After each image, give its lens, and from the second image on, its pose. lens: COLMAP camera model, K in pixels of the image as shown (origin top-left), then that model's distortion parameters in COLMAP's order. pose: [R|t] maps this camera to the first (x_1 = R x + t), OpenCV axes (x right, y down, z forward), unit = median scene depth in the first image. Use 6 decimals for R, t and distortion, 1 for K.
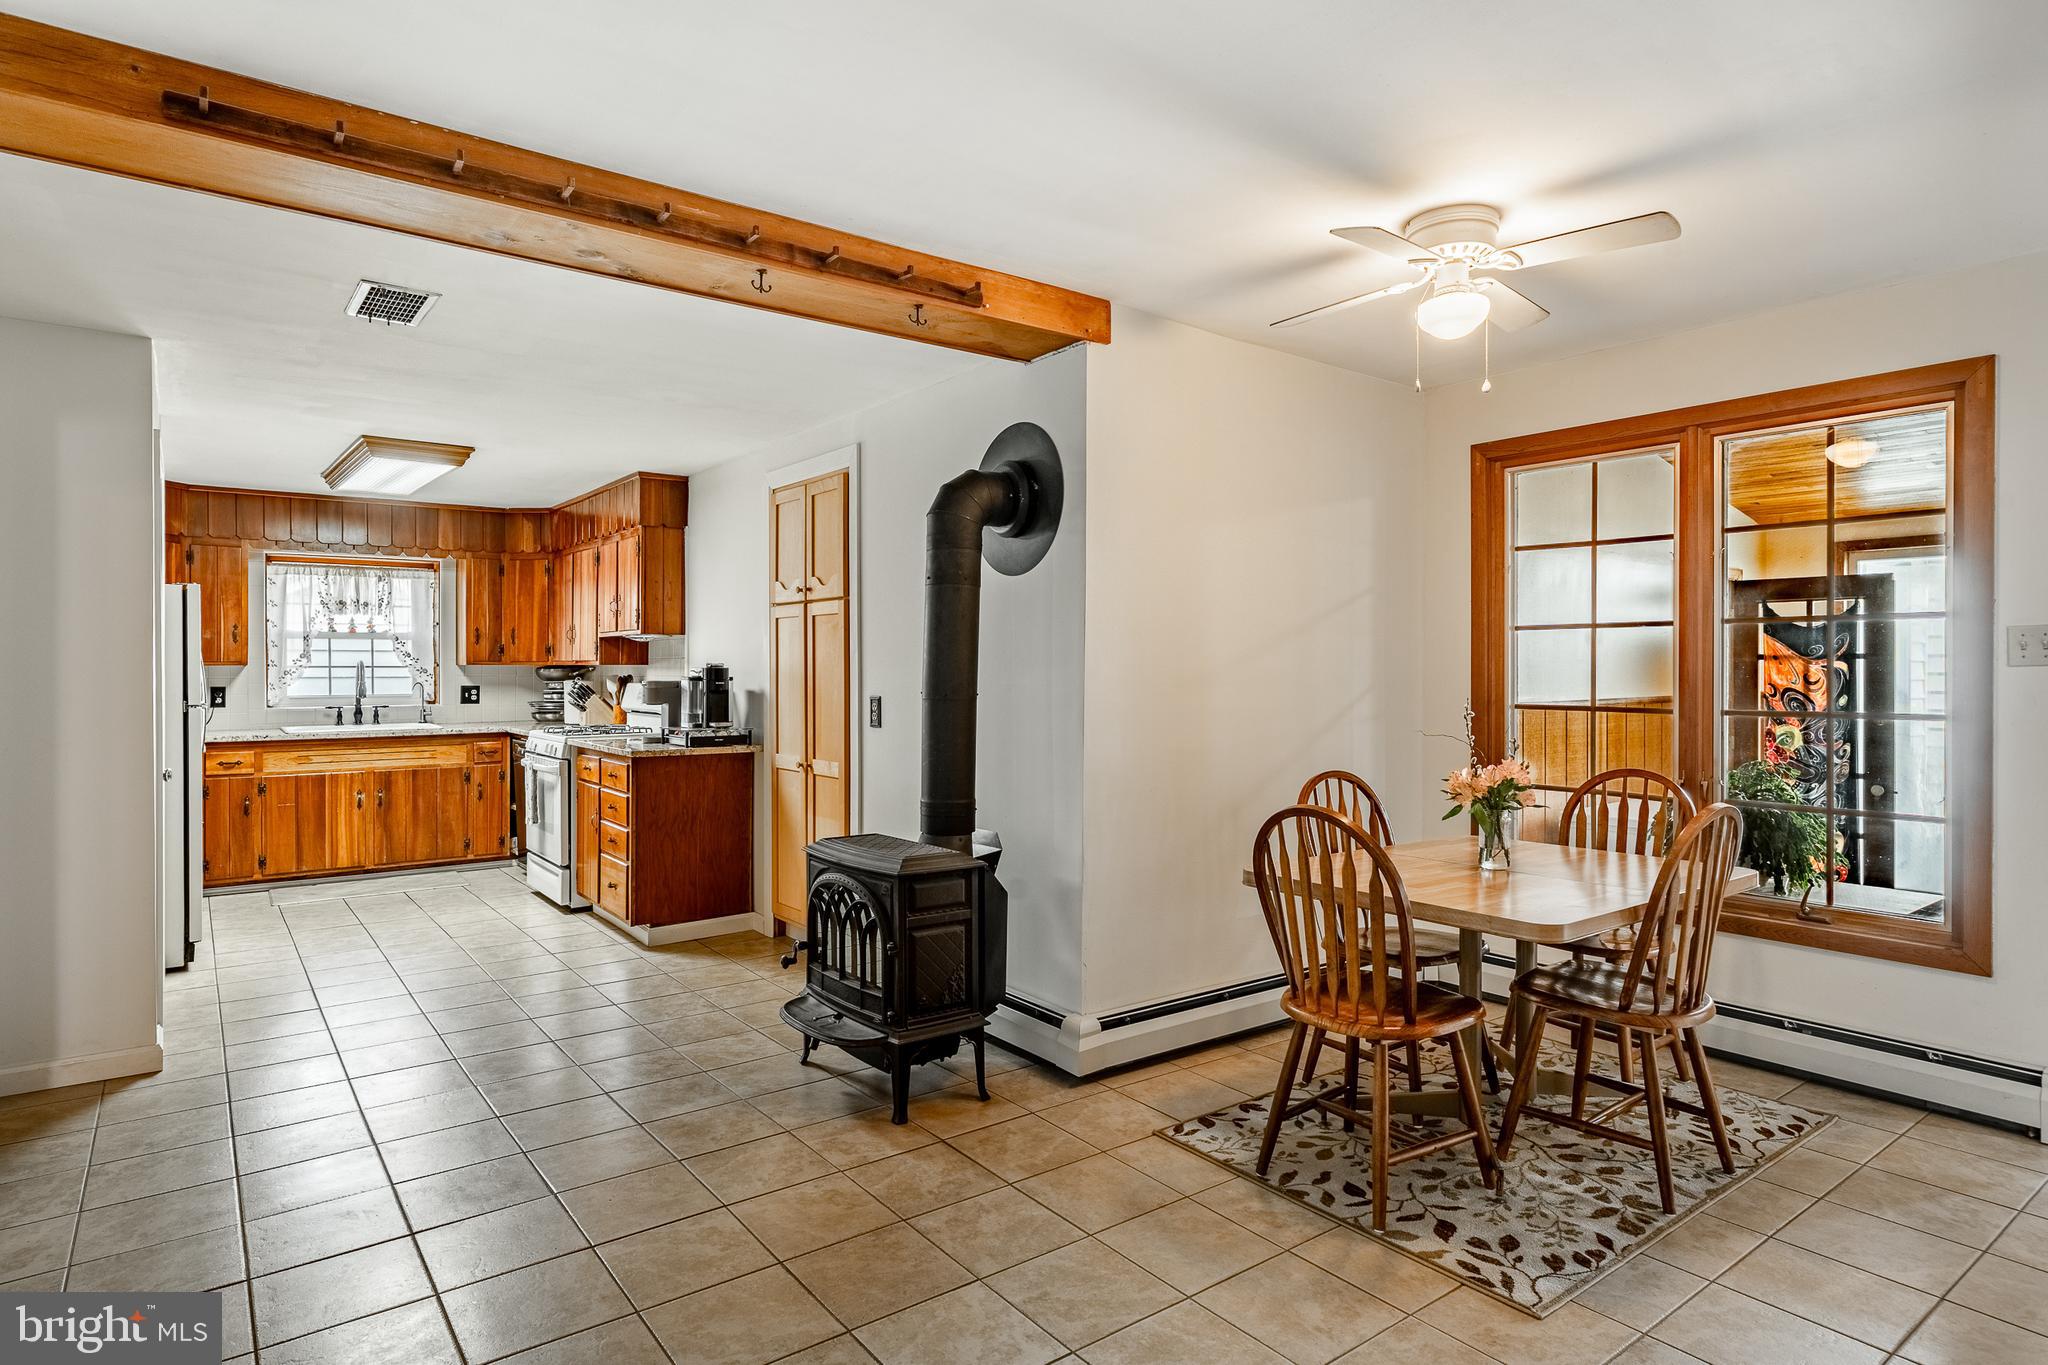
lens RADIAL K [[1119.7, 0, 1023.6], [0, 1119.7, 666.9], [0, 0, 1]] dist [-0.004989, 0.001483]
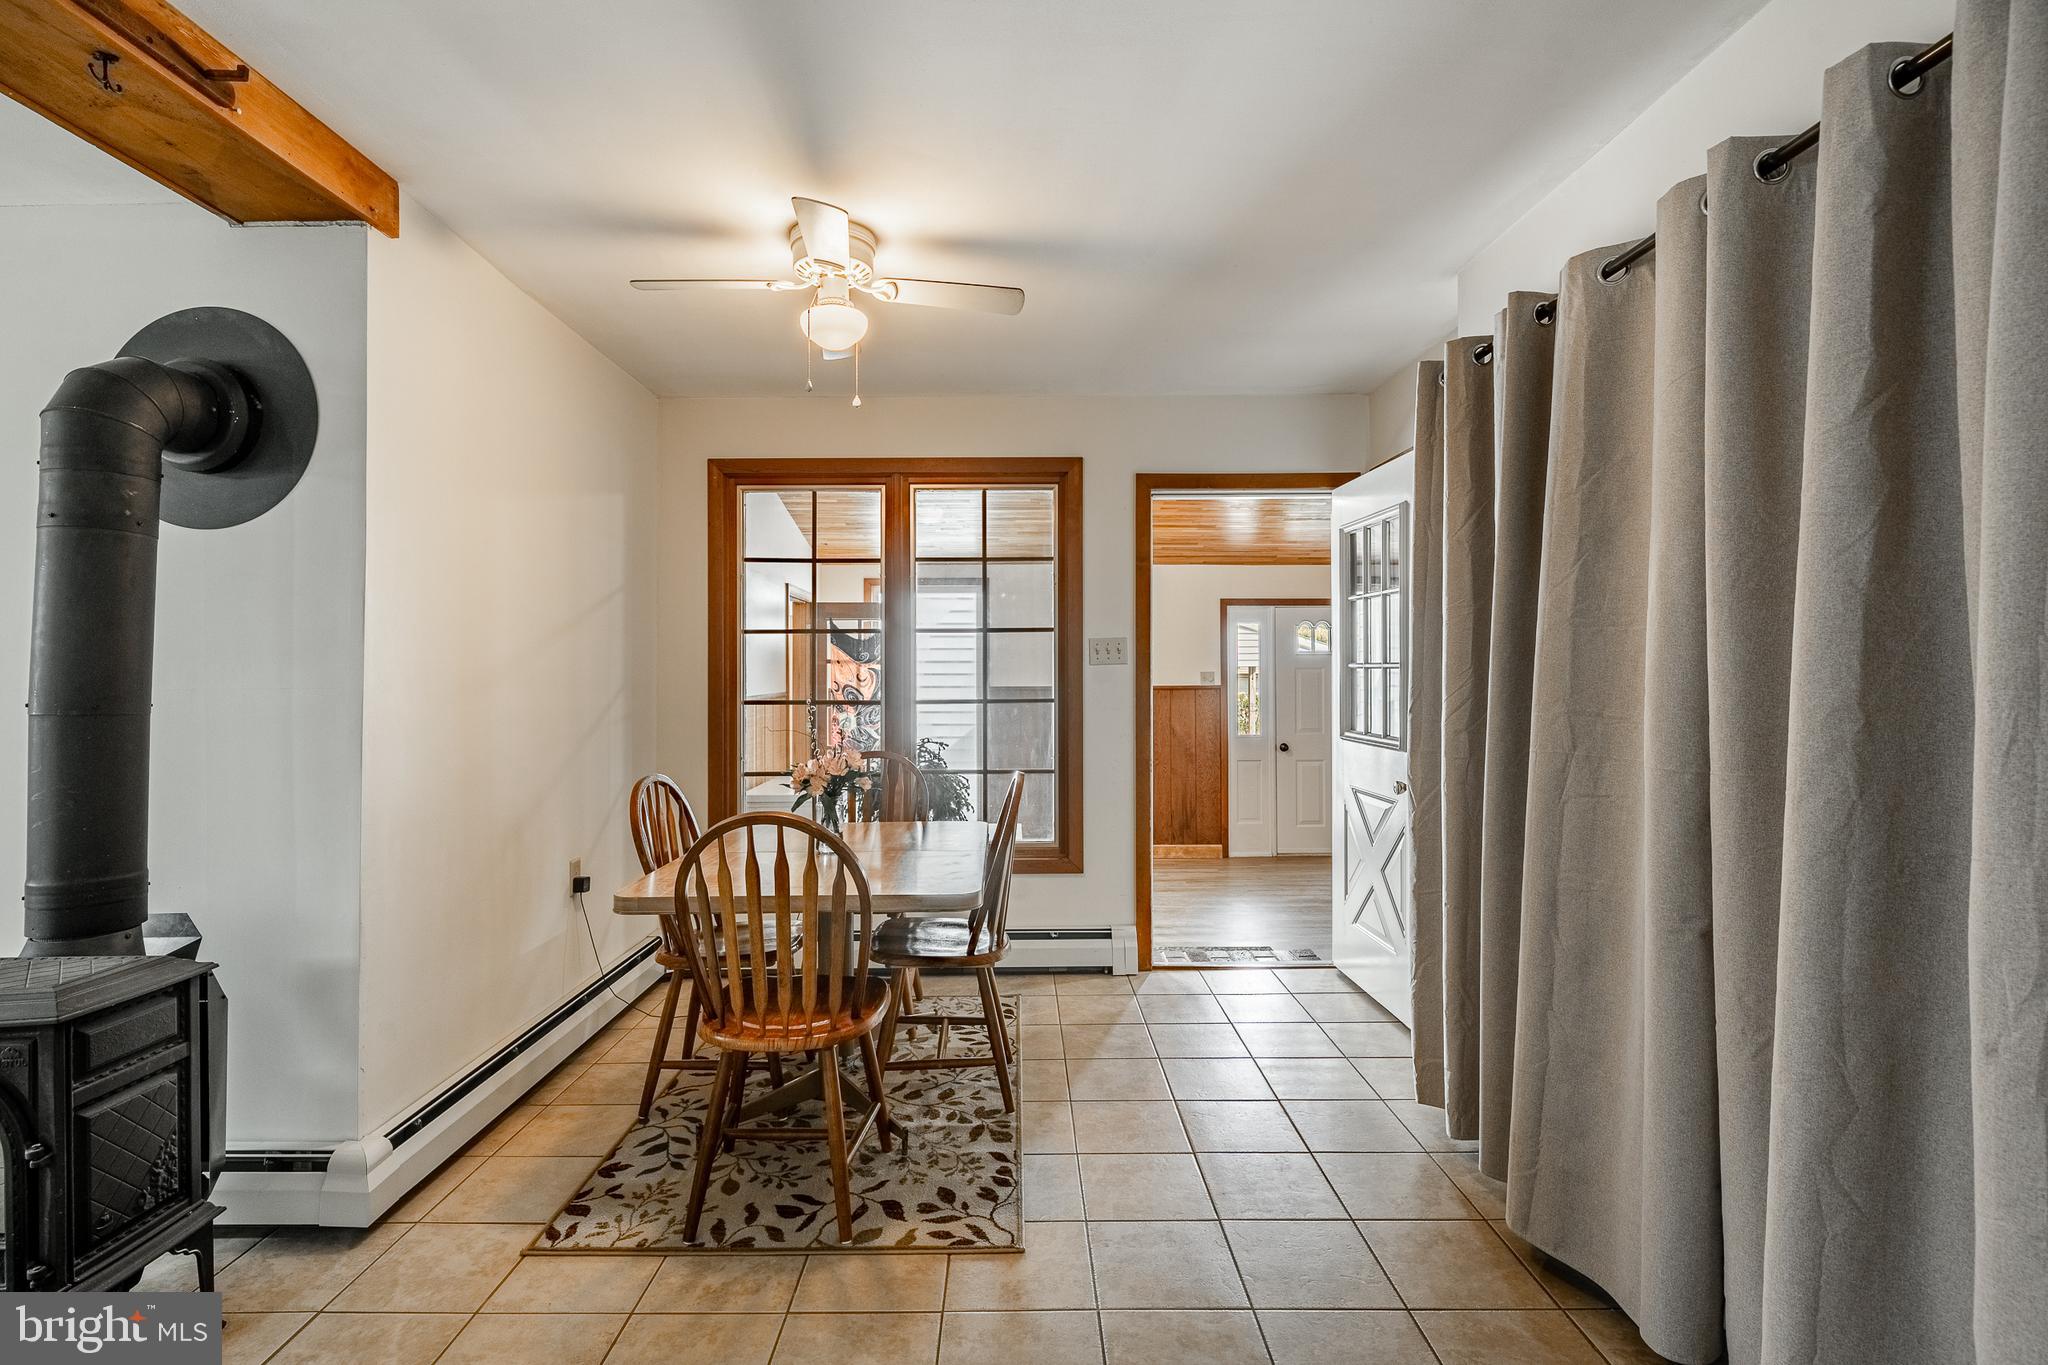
lens RADIAL K [[952.6, 0, 1028.7], [0, 952.6, 663.0], [0, 0, 1]] dist [0.000628, -0.000256]
pose [[0.597817, 0.004446, 0.801621, -0.164323], [0.004038, 0.999955, -0.008557, 0.006233], [-0.801623, 0.008353, 0.597772, 0.242662]]
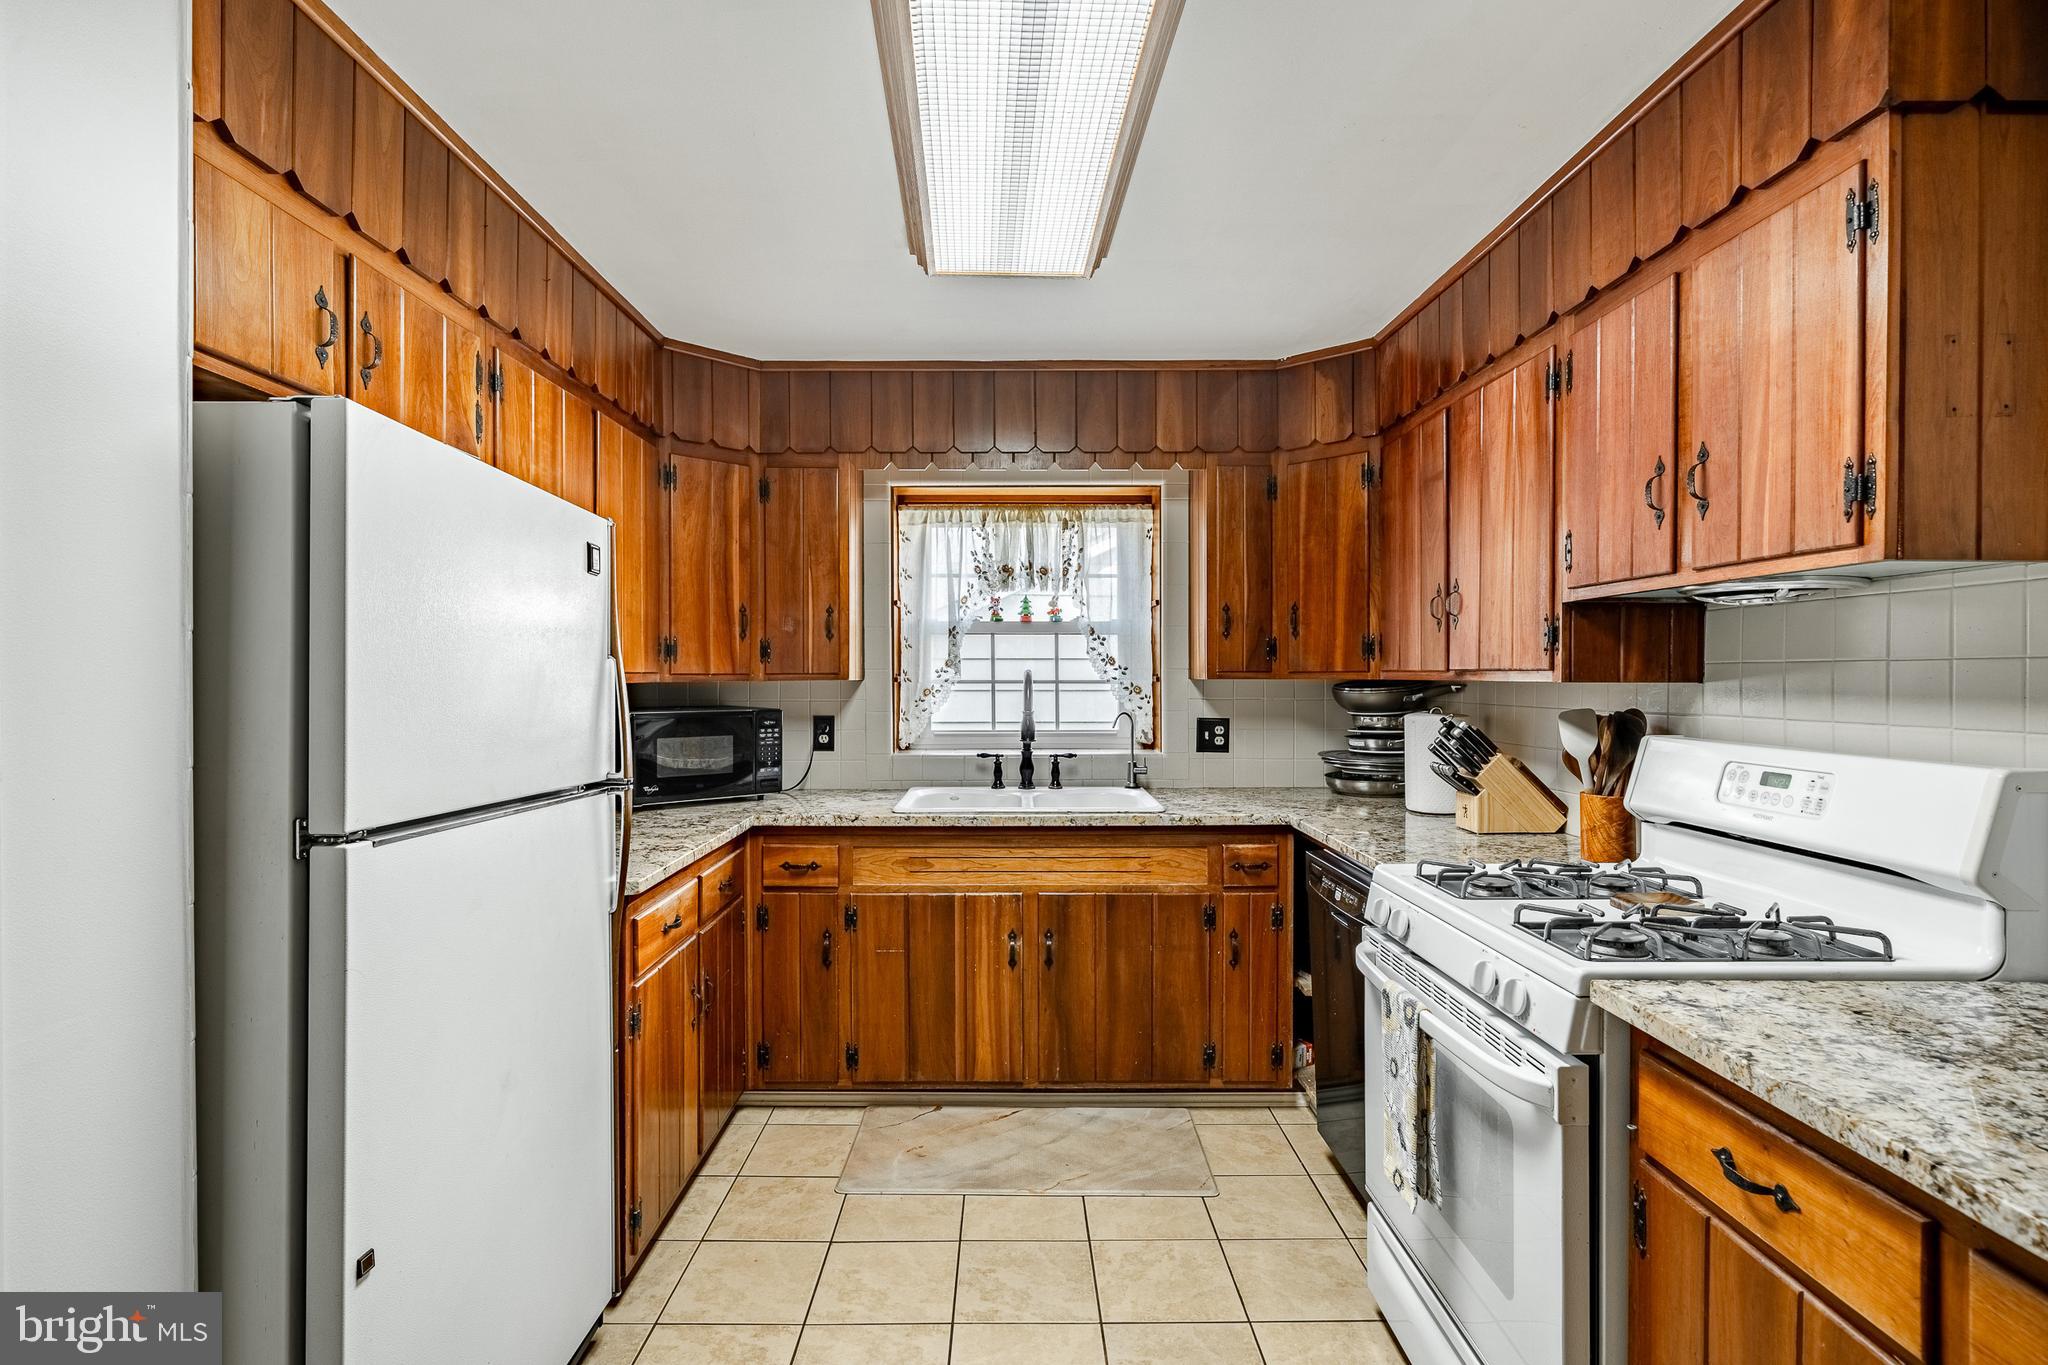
lens RADIAL K [[980.4, 0, 1023.9], [0, 980.4, 675.3], [0, 0, 1]] dist [0.005394, 0.000514]
pose [[0.805206, 0.000523, -0.592995, -0.541448], [-0.000320, 1.000000, 0.000447, -0.006673], [0.592995, -0.000170, 0.805206, 1.064906]]
